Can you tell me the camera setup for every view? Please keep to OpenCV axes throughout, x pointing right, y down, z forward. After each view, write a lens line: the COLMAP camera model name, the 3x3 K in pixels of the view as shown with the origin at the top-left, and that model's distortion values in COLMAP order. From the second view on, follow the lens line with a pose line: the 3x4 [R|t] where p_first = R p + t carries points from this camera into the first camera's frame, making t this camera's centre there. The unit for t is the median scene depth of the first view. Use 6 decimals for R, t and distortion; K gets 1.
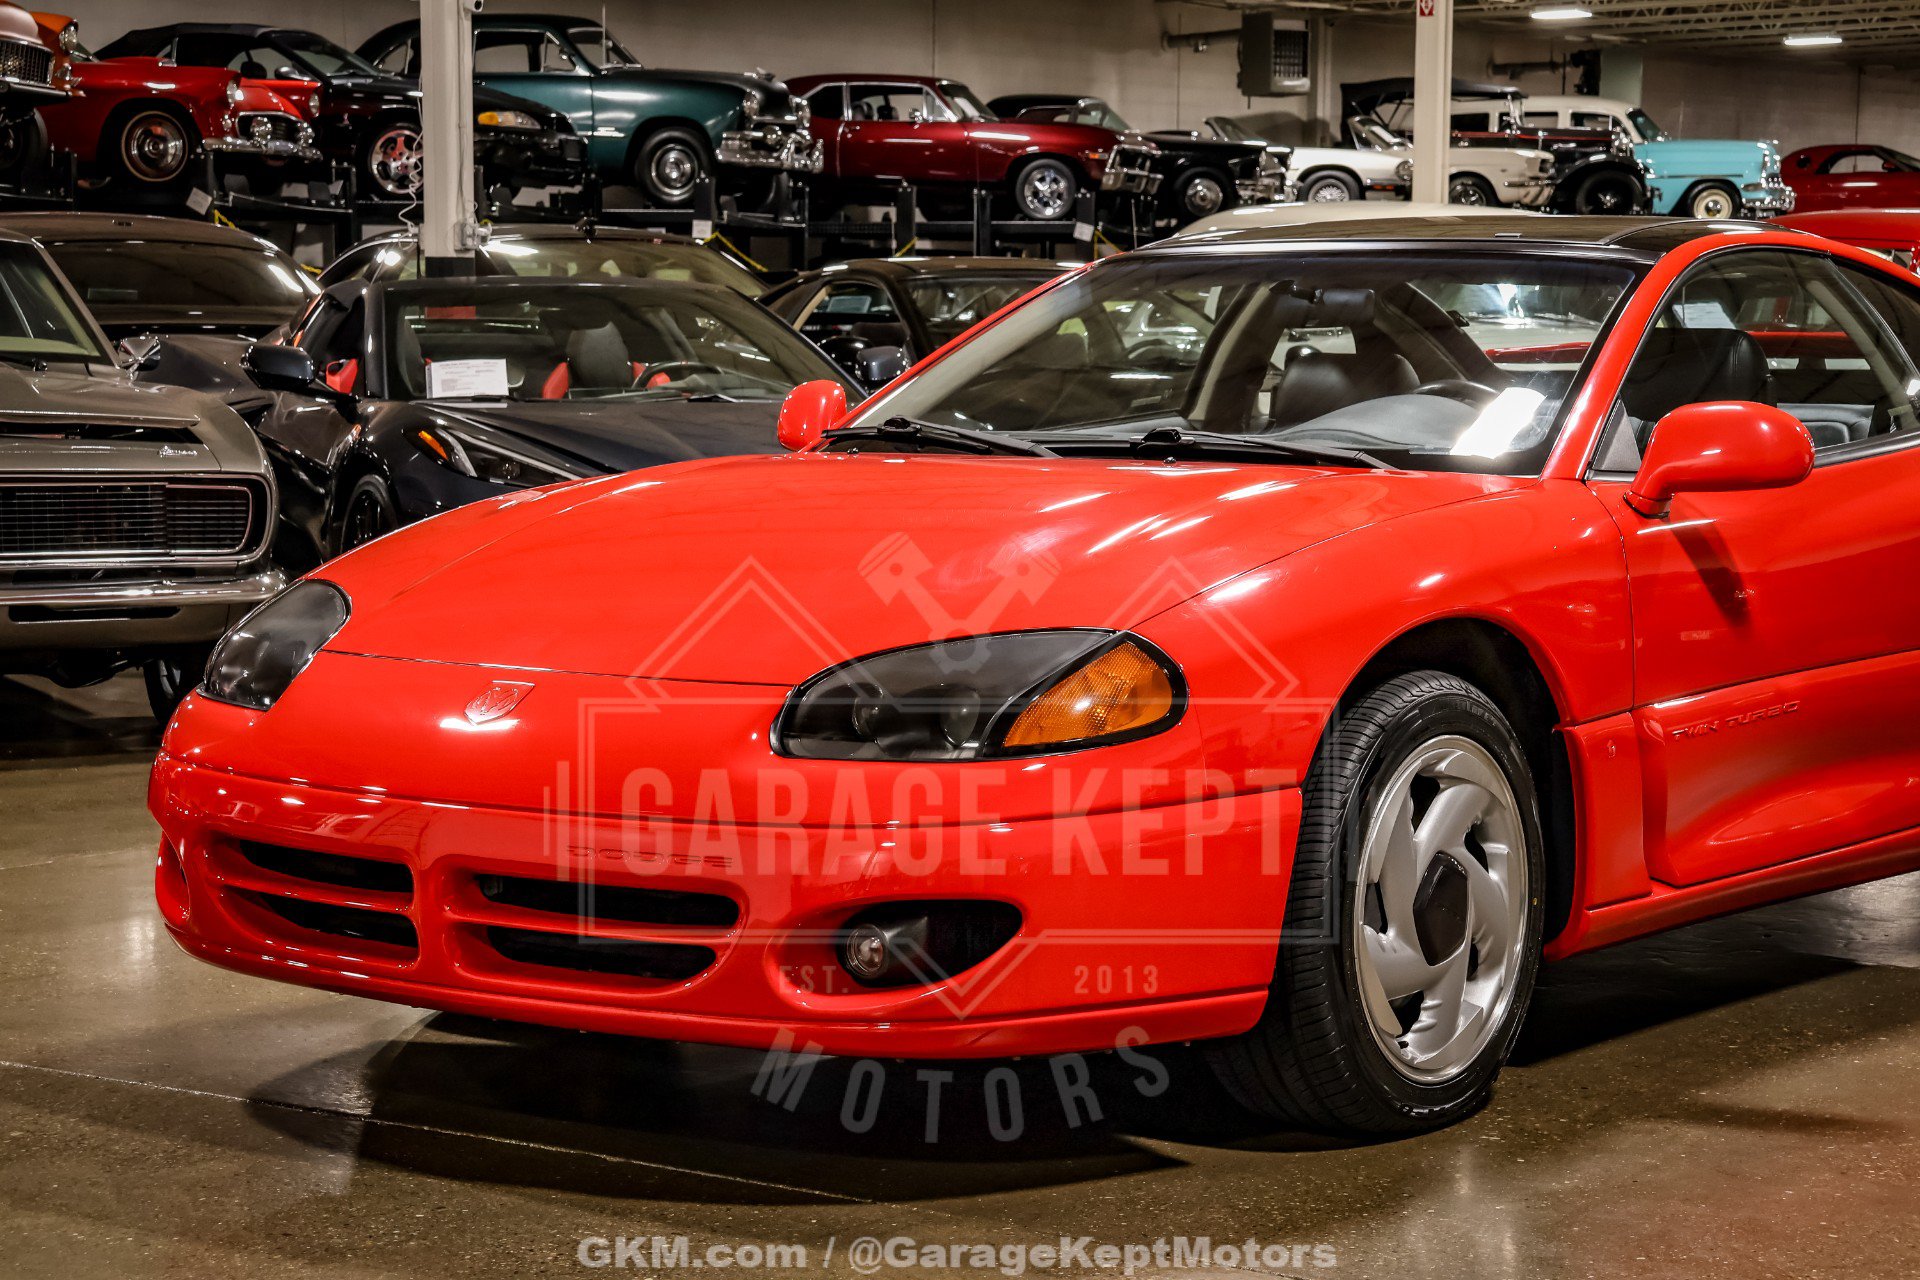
lens RADIAL K [[3980.5, 0, 960.0], [0, 3980.5, 640.0], [0, 0, 1]] dist [0.297075, 0.476457]
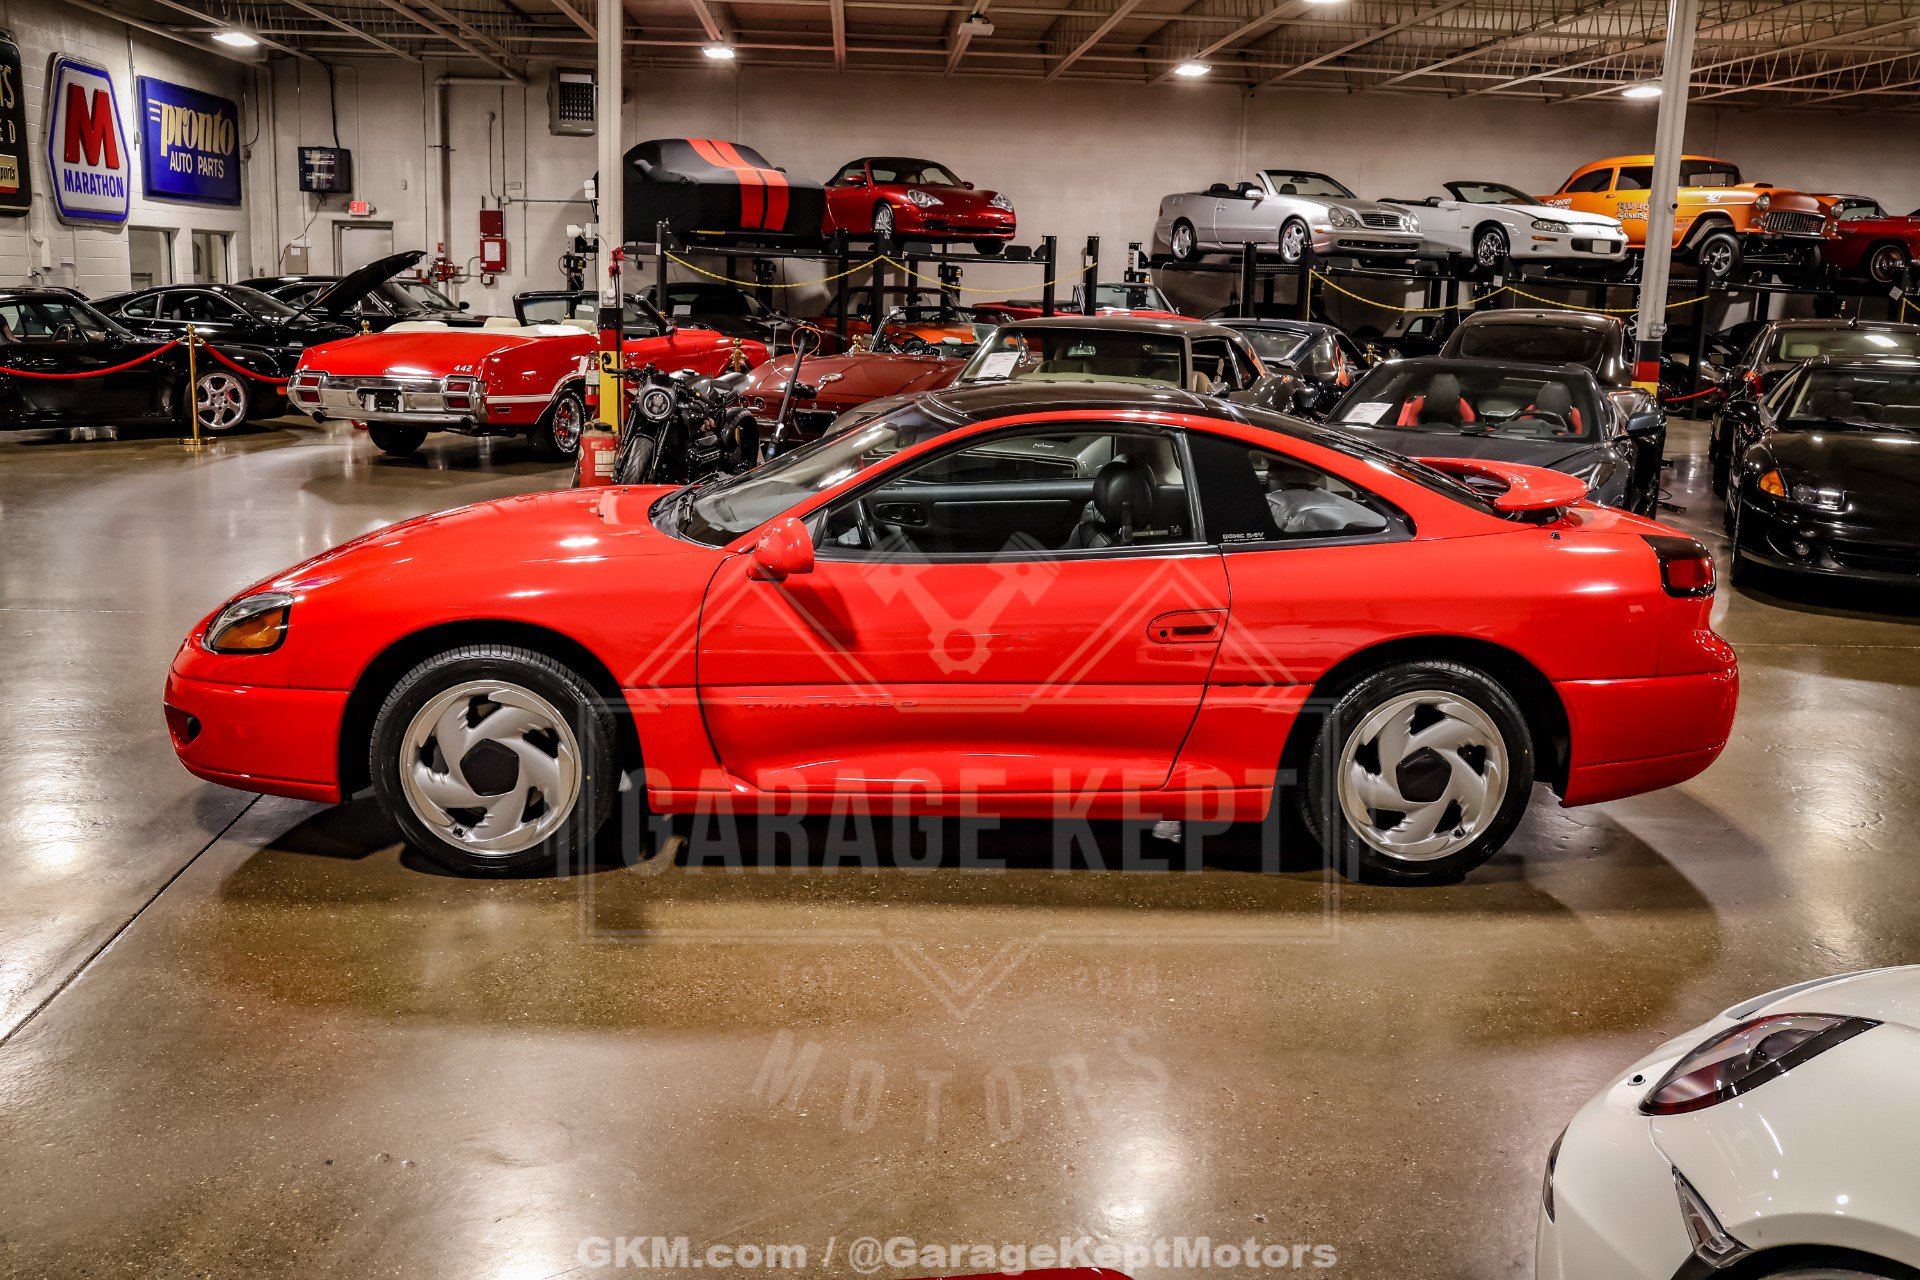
lens RADIAL K [[1804.4, 0, 1001.2], [0, 1804.4, 639.4], [0, 0, 1]] dist [-0.093671, 0.129282]
pose [[0.651980, 0.171618, -0.738559, 0.170153], [-0.094595, 0.984849, 0.145342, -0.026704], [0.752313, -0.024896, 0.658336, 0.116927]]
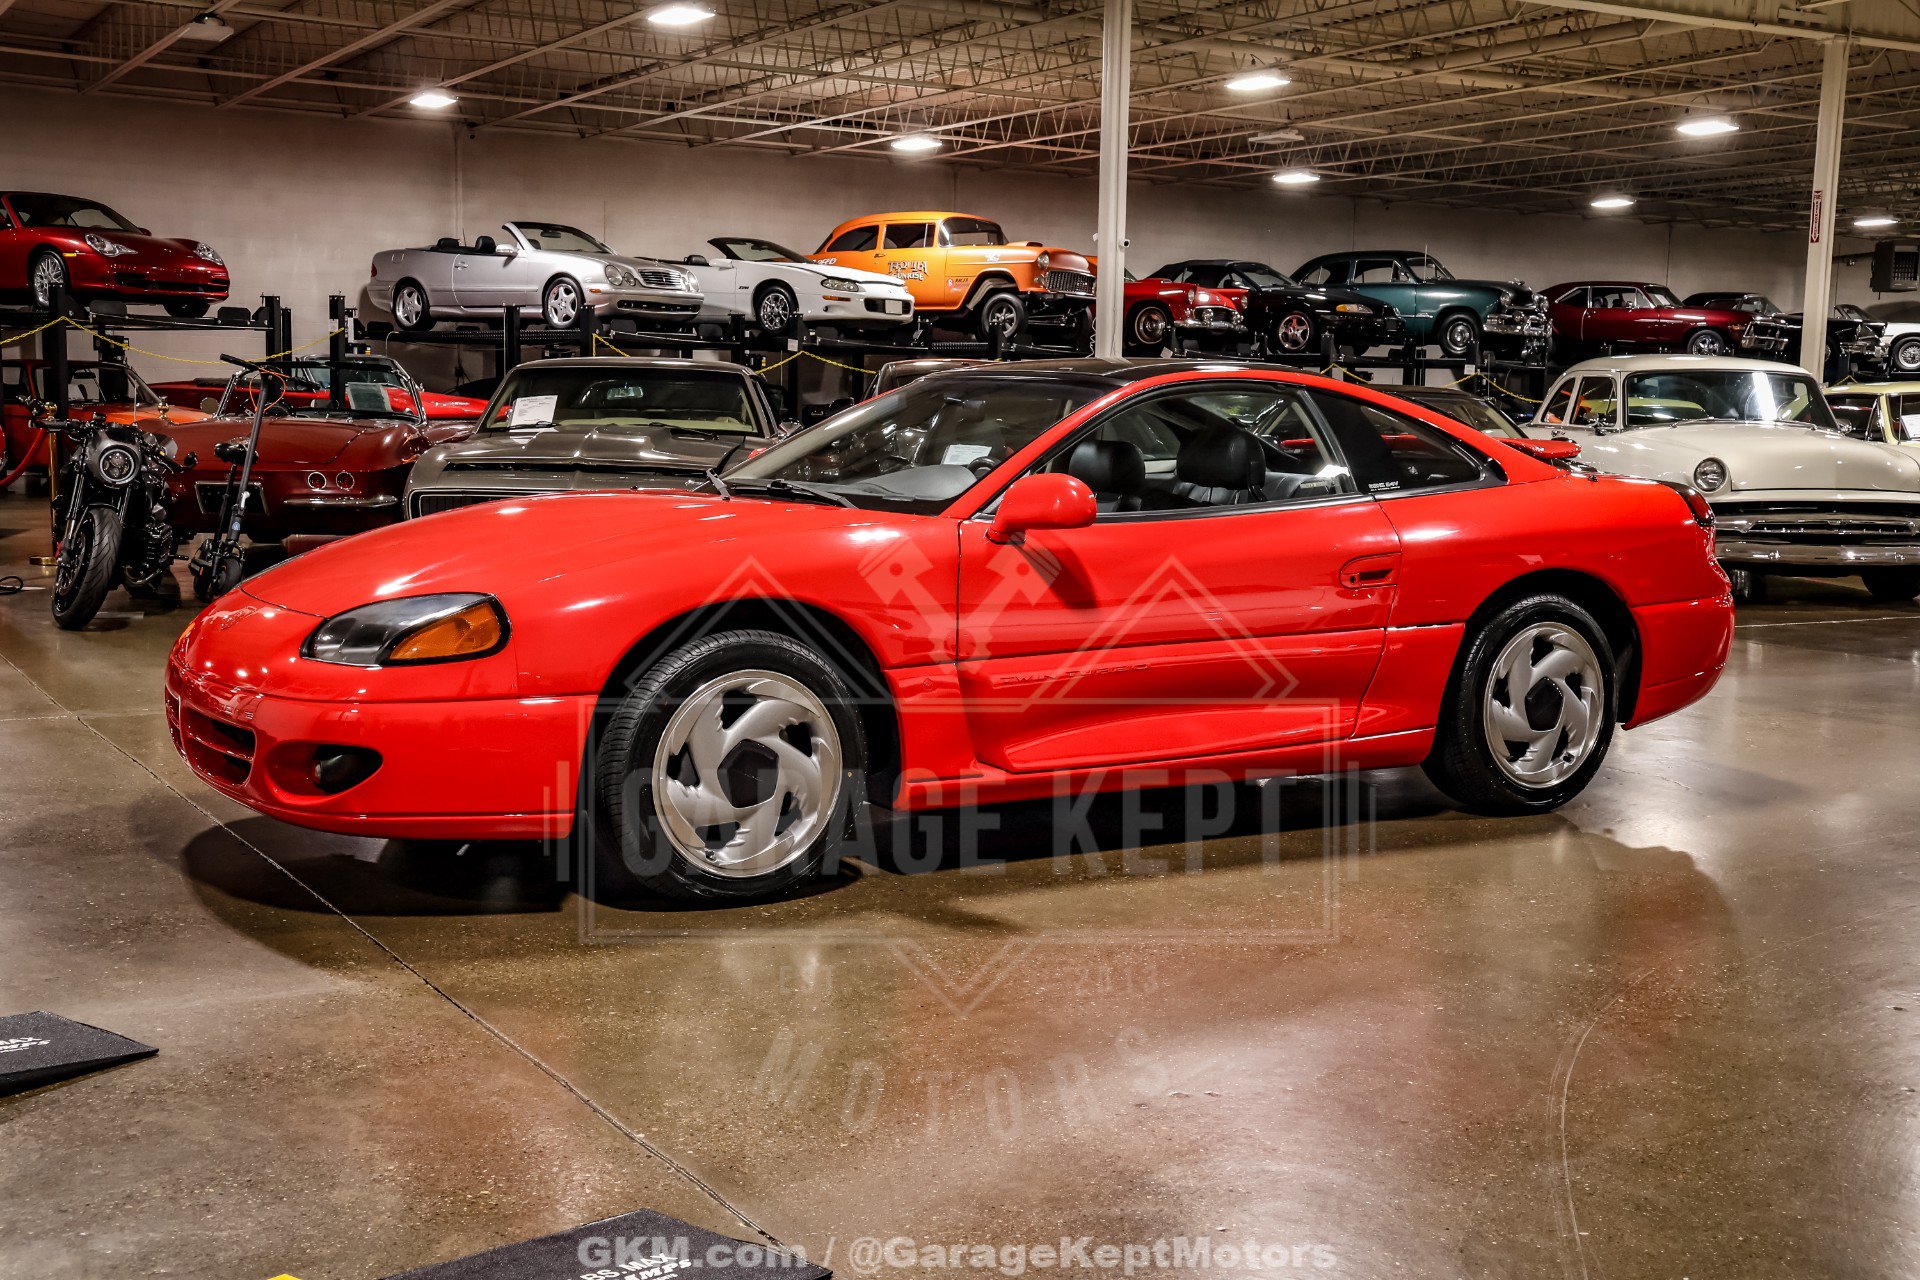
lens RADIAL K [[2154.4, 0, 960.0], [0, 2154.4, 640.0], [0, 0, 1]] dist [-0.037990, 0.297814]
pose [[0.926270, 0.055633, -0.372731, 0.099417], [-0.047152, 0.998380, 0.031840, -0.003860], [0.373899, -0.011918, 0.927393, 0.039774]]
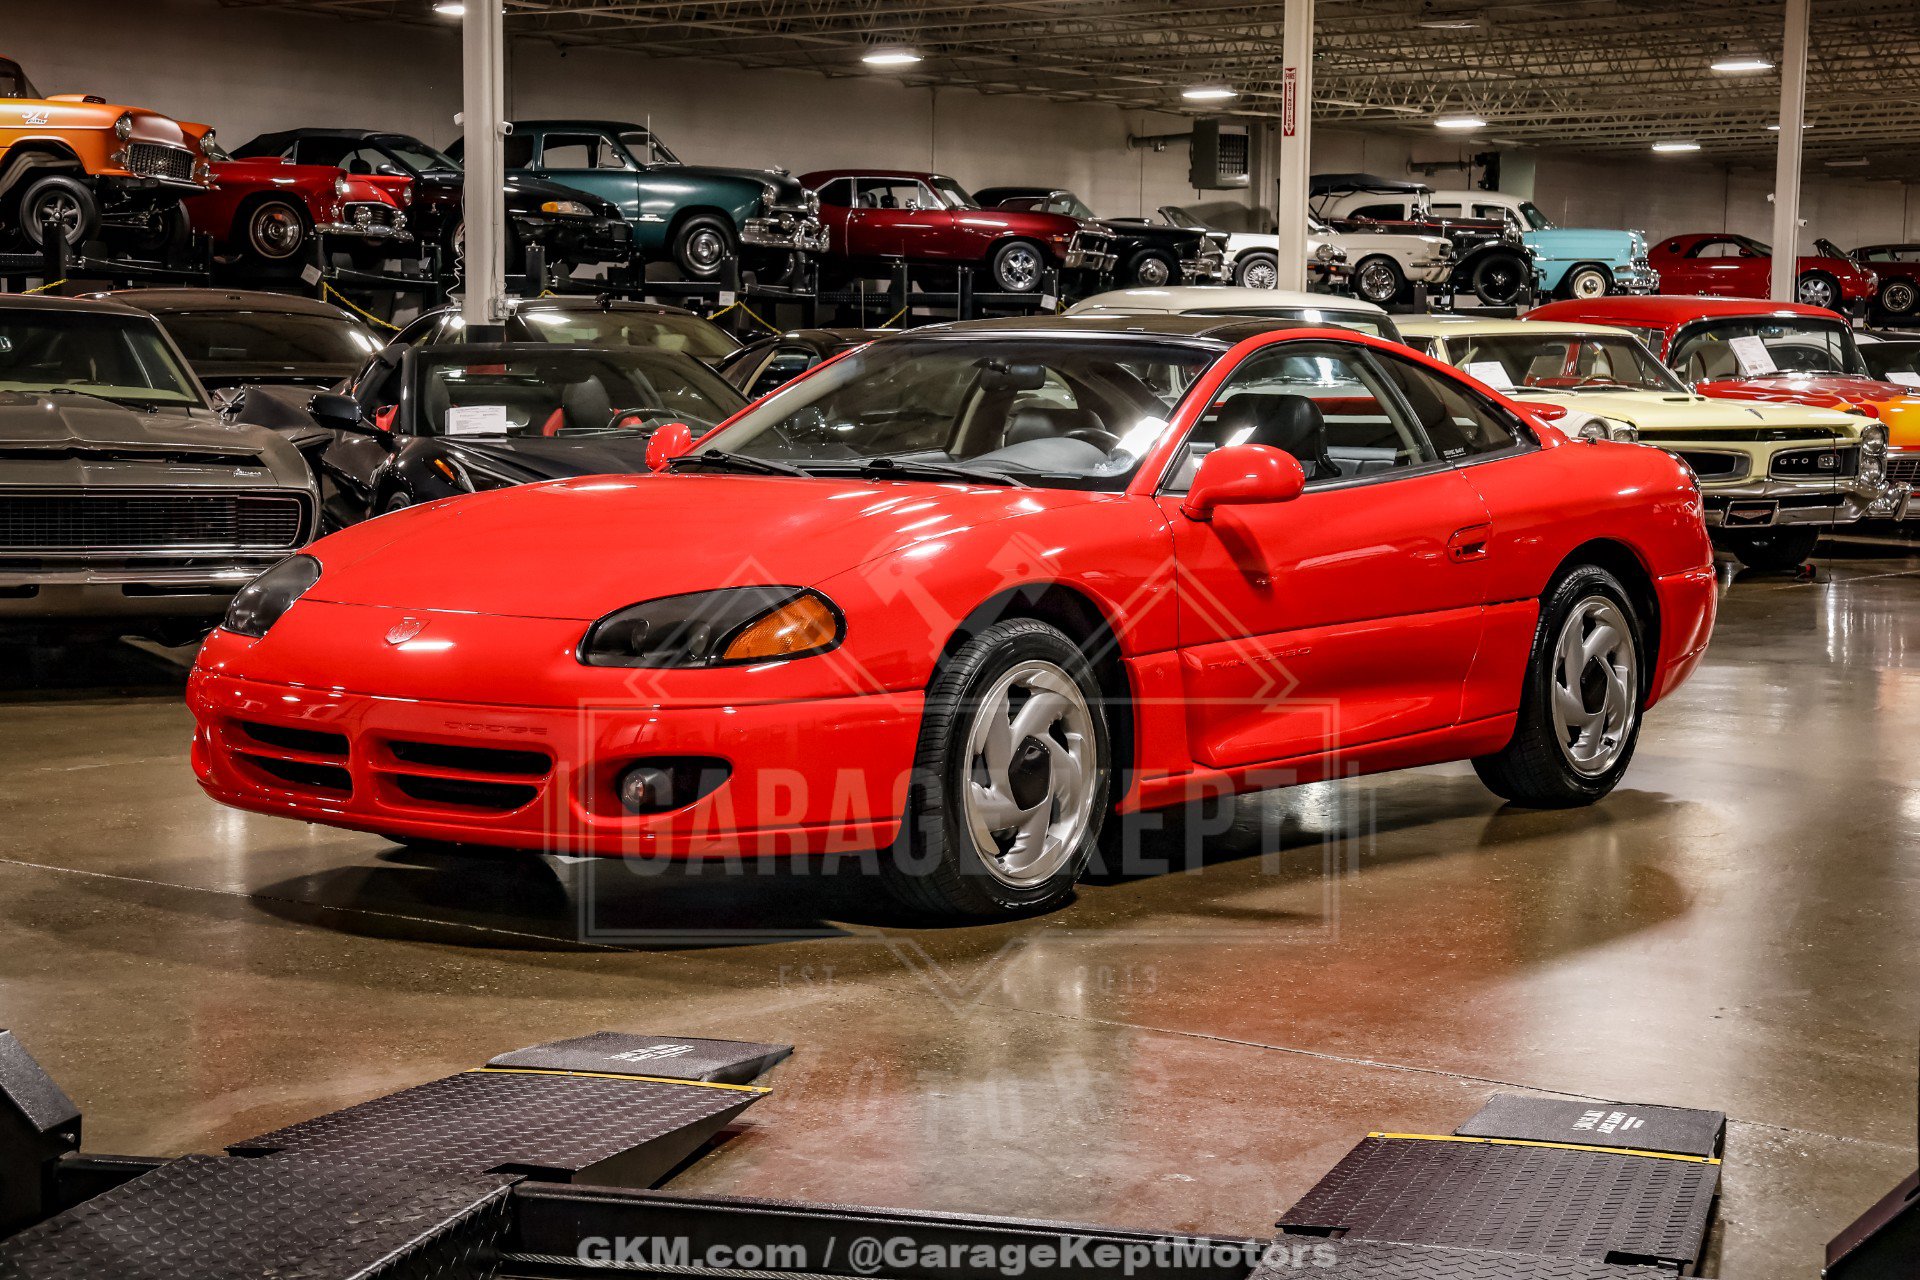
lens RADIAL K [[3471.4, 0, 960.0], [0, 3471.4, 640.0], [0, 0, 1]] dist [0.210866, 0.319337]
pose [[0.999912, 0.008624, -0.010041, 0.020023], [-0.008655, 0.999958, -0.003067, 0.003847], [0.010014, 0.003154, 0.999945, -0.061521]]
